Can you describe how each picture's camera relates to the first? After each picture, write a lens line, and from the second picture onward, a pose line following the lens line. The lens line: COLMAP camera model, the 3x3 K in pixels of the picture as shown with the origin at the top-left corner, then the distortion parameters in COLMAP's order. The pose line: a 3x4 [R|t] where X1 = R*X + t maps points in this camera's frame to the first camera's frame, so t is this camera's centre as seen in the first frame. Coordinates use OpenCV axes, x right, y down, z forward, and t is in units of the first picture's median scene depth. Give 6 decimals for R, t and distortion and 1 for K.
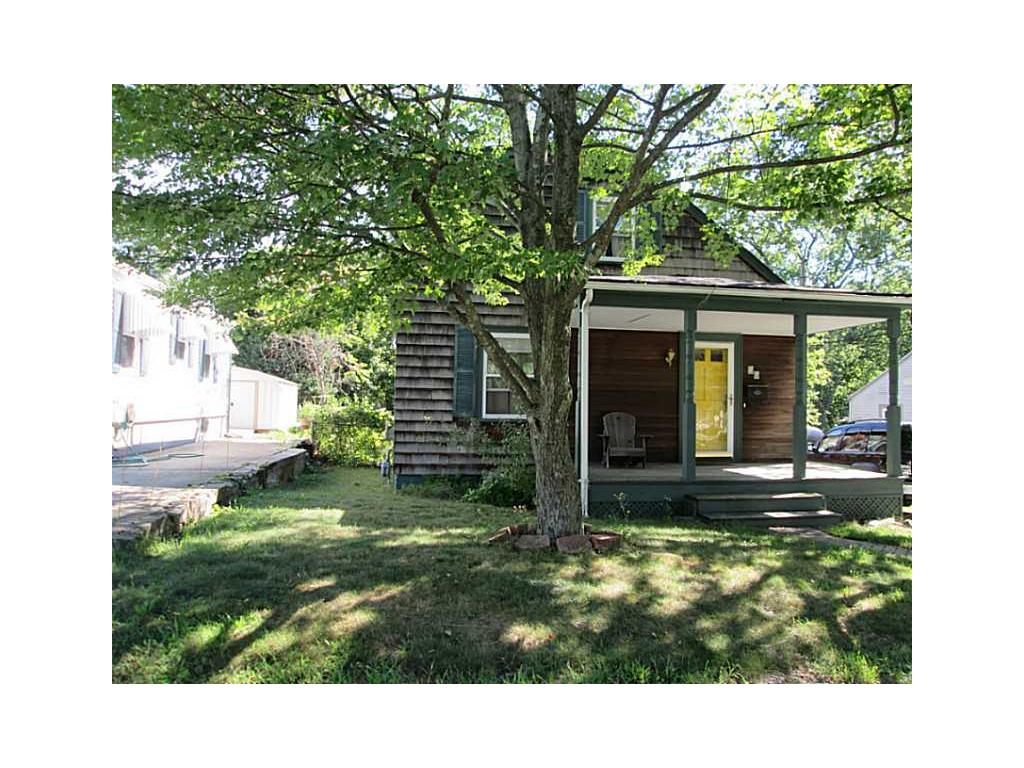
lens RADIAL K [[655.2, 0, 508.2], [0, 655.2, 381.2], [0, 0, 1]] dist [-0.064224, 0.038503]
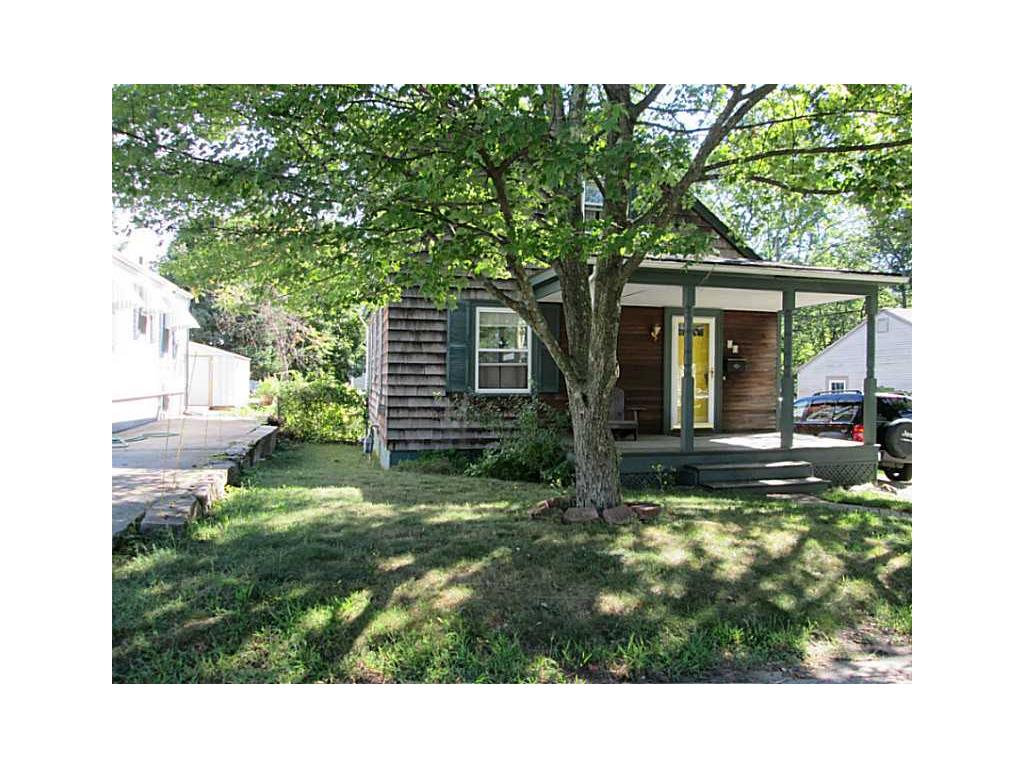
lens RADIAL K [[655.2, 0, 508.2], [0, 655.2, 381.2], [0, 0, 1]] dist [-0.064224, 0.038503]
pose [[0.994995, -0.007599, 0.099635, -0.112185], [0.003477, 0.999133, 0.041483, -0.003405], [-0.099864, -0.040929, 0.994159, 0.000074]]
